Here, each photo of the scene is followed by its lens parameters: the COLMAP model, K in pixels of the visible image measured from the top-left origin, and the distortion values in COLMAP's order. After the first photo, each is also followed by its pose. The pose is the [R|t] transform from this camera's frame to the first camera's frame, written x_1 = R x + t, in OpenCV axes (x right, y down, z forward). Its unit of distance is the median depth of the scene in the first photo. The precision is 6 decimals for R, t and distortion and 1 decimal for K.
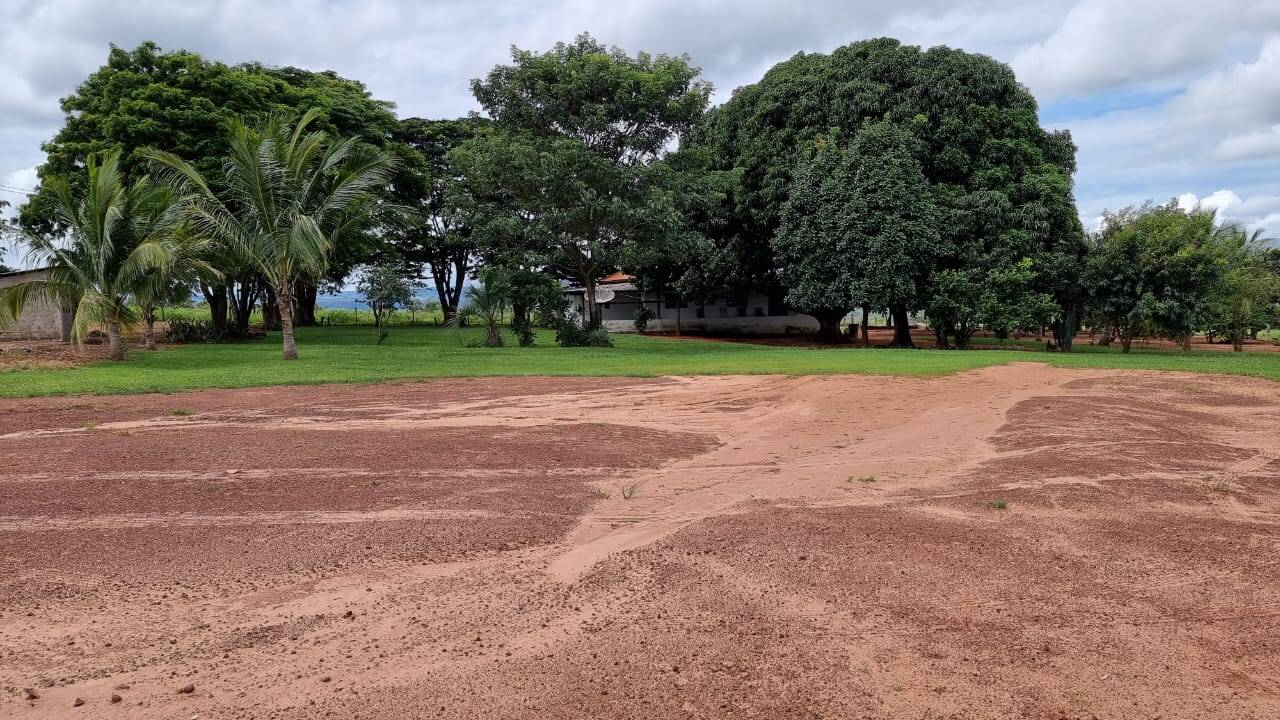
lens RADIAL K [[892.4, 0, 647.0], [0, 892.4, 366.3], [0, 0, 1]] dist [0.090258, -0.066943]
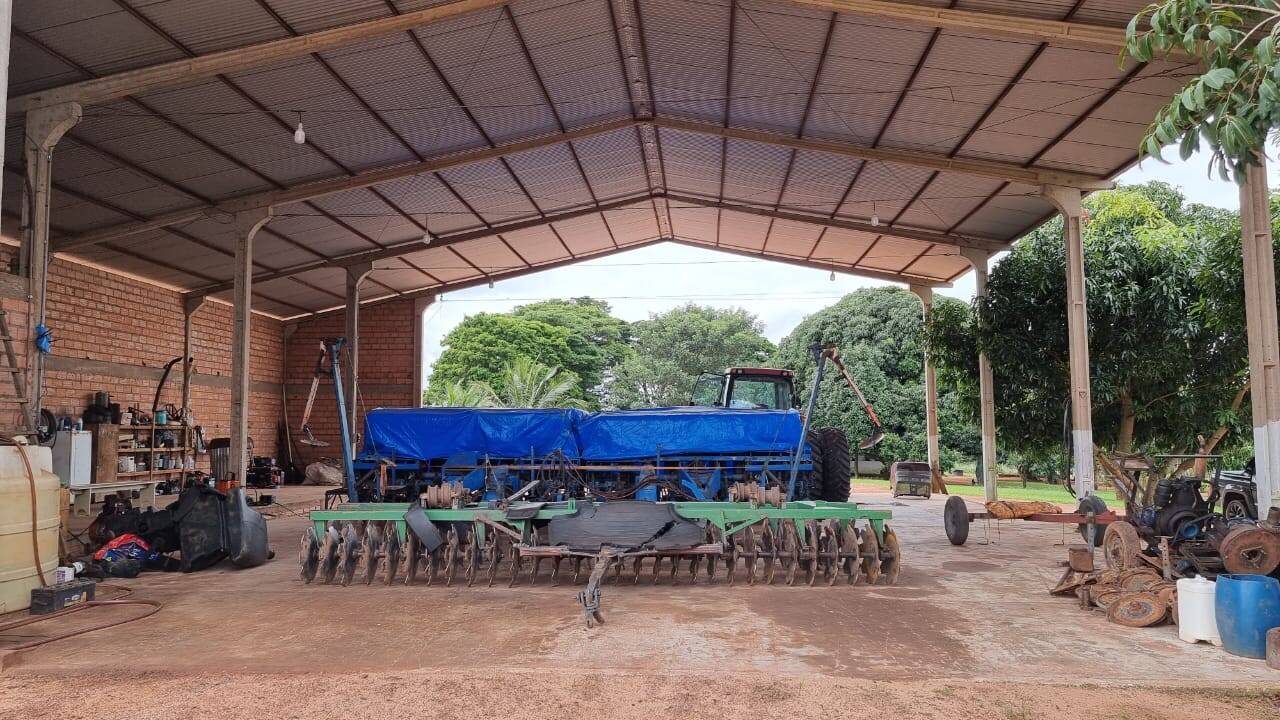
lens RADIAL K [[892.4, 0, 647.0], [0, 892.4, 366.3], [0, 0, 1]] dist [0.090258, -0.066943]
pose [[0.948042, -0.010946, -0.317955, 0.414481], [-0.038896, 0.987922, -0.149989, 0.036930], [0.315757, 0.154563, 0.936167, -0.691031]]
